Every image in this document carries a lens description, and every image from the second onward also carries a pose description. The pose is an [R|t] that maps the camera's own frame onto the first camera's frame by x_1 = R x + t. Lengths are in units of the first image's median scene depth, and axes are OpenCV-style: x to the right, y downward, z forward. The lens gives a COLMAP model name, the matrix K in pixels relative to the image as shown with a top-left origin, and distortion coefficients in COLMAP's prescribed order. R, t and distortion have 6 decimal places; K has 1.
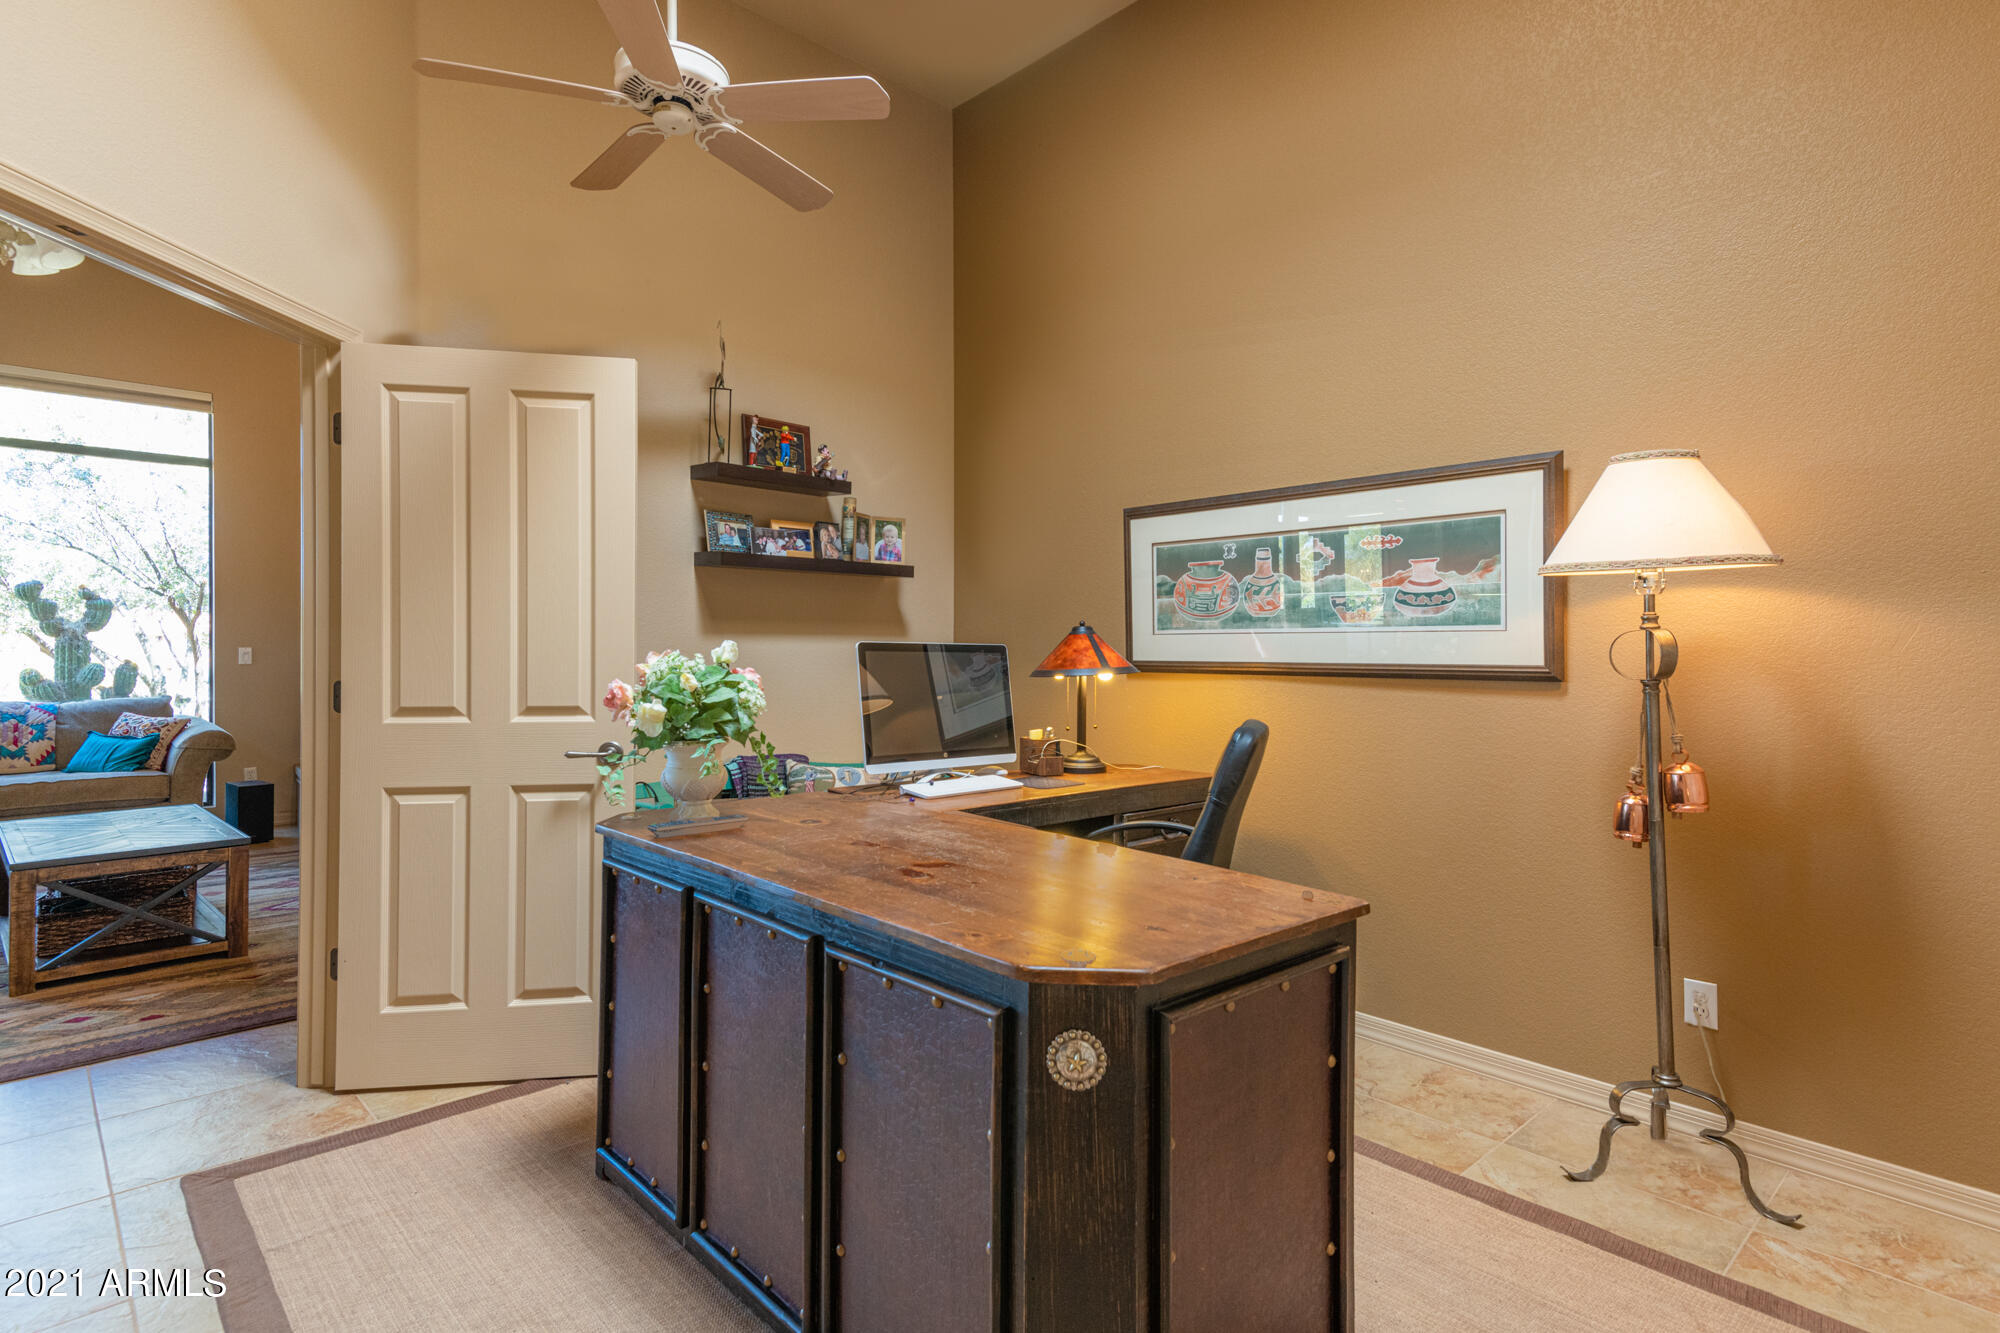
lens RADIAL K [[1013.6, 0, 1000.0], [0, 1013.6, 666.5], [0, 0, 1]] dist [0.059960, -0.000396]
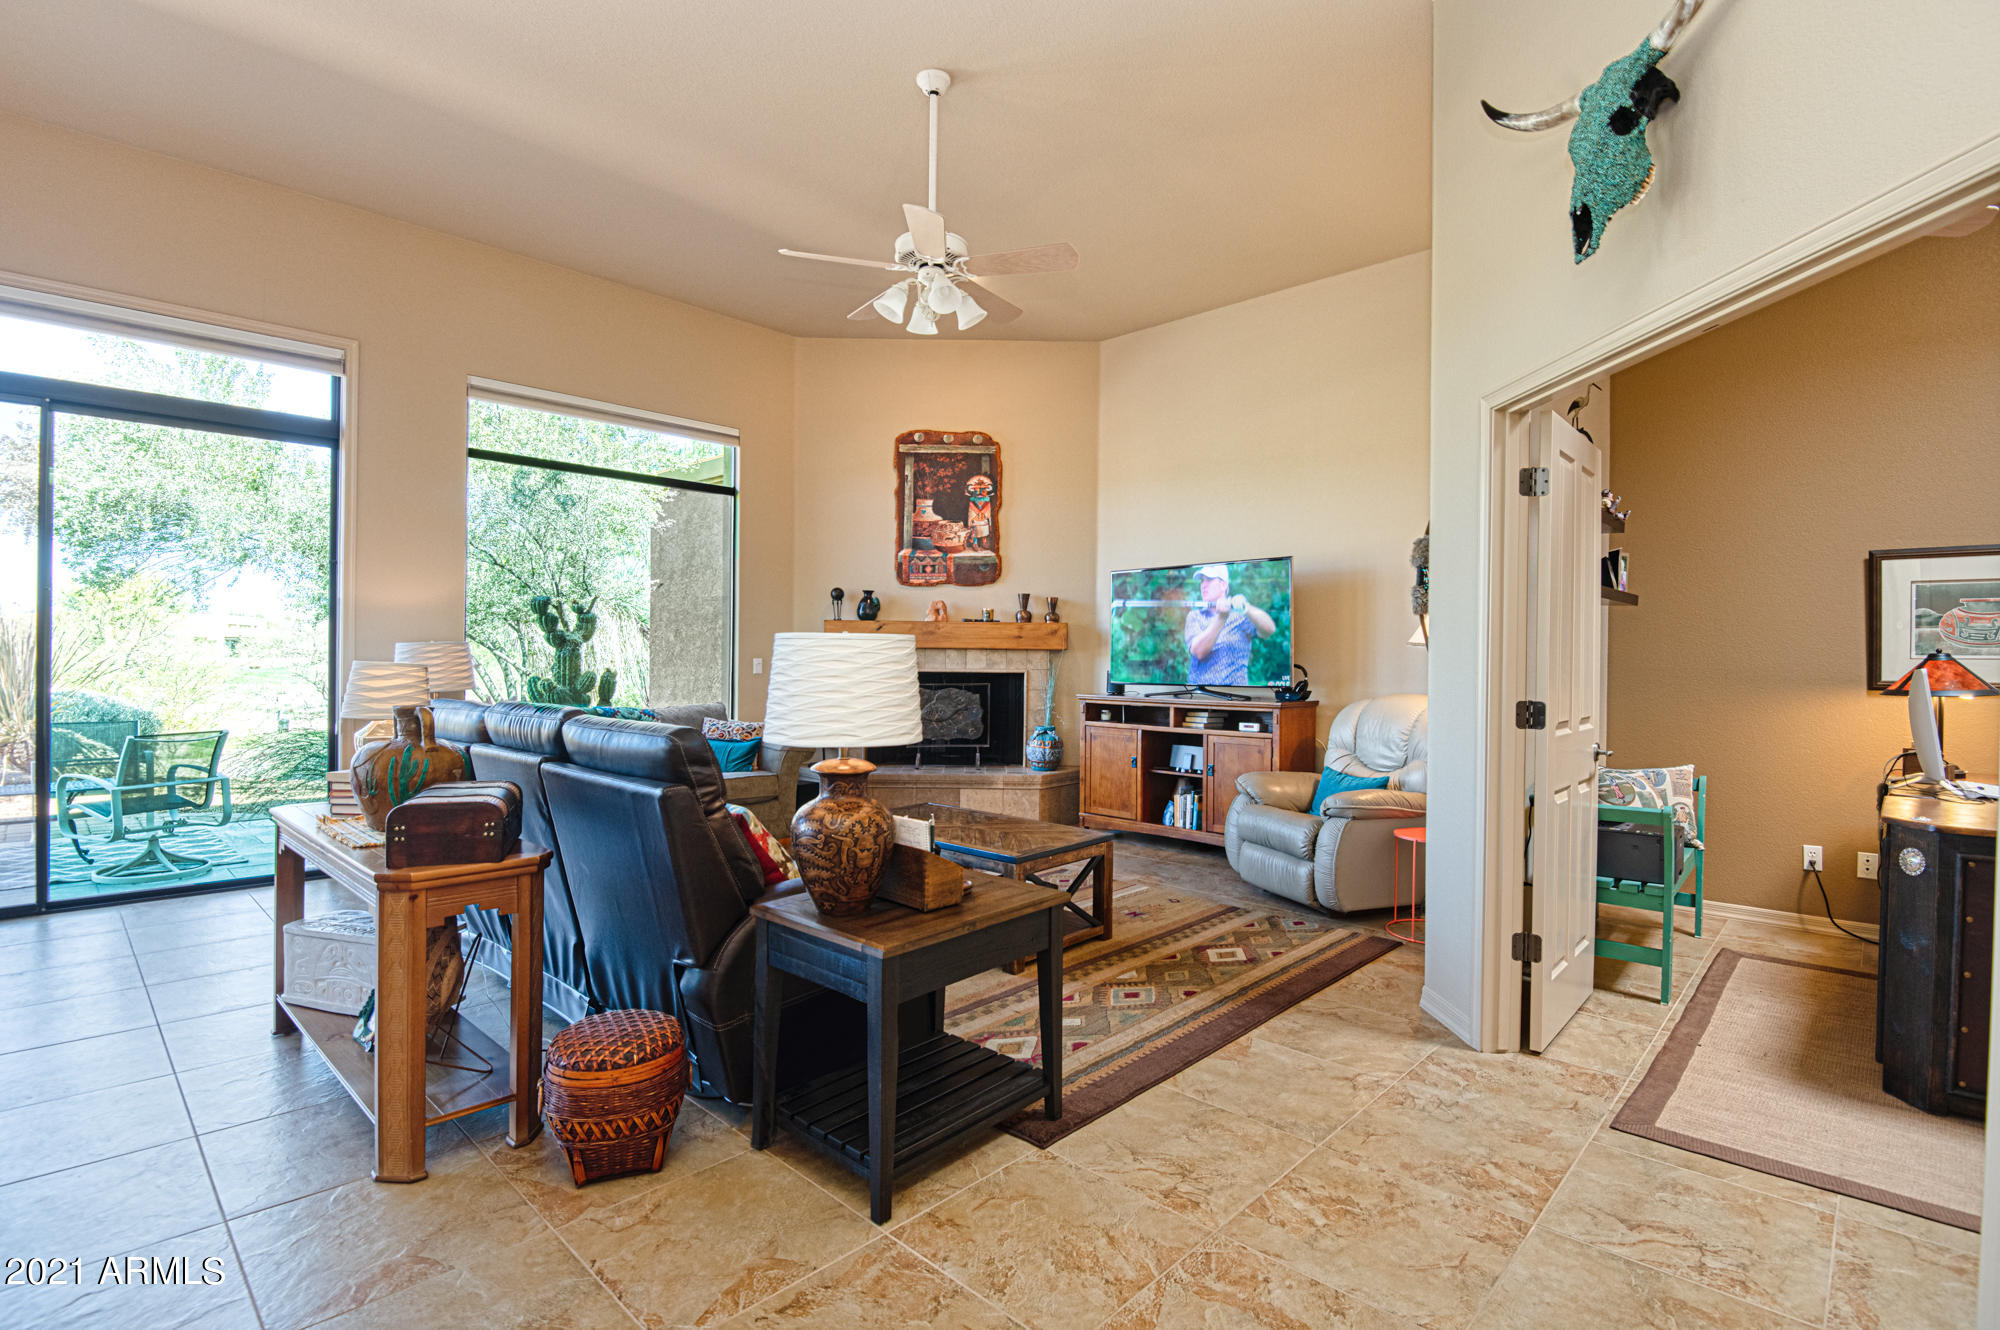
lens RADIAL K [[938.9, 0, 1003.3], [0, 938.9, 658.1], [0, 0, 1]] dist [-0.001182, -0.015653]
pose [[0.998233, 0.004549, 0.059240, -1.027757], [-0.003955, 0.999941, -0.010152, -0.018652], [-0.059283, 0.009899, 0.998192, -0.001021]]
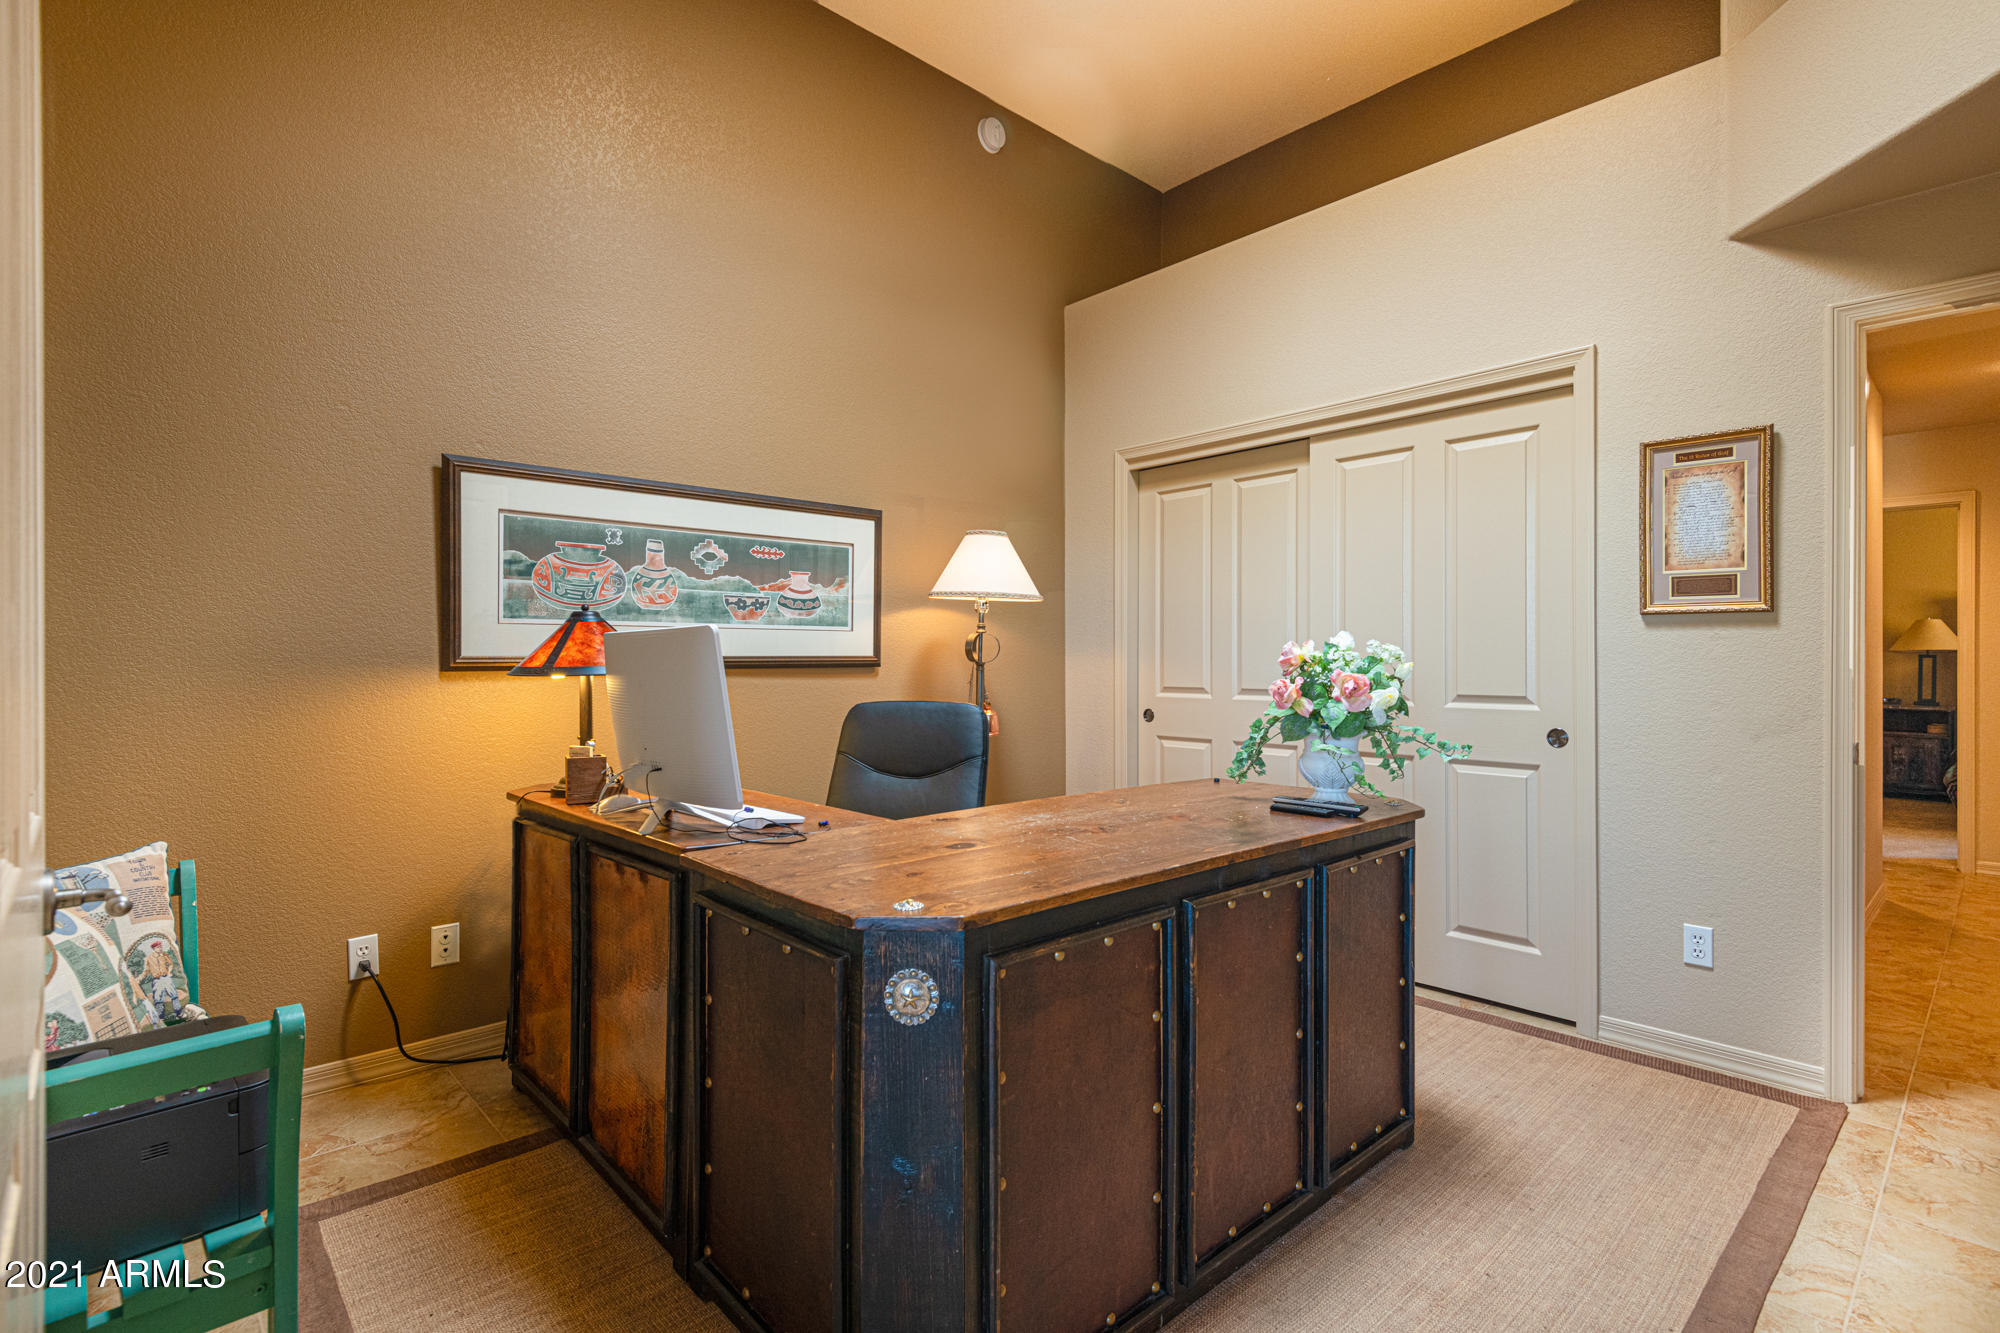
lens RADIAL K [[938.5, 0, 996.0], [0, 938.5, 654.0], [0, 0, 1]] dist [0.041488, -0.026603]
pose [[0.002387, -0.002129, 0.999995, -0.634552], [0.017275, 0.999849, 0.002088, -0.002521], [-0.999848, 0.017270, 0.002424, 0.655033]]
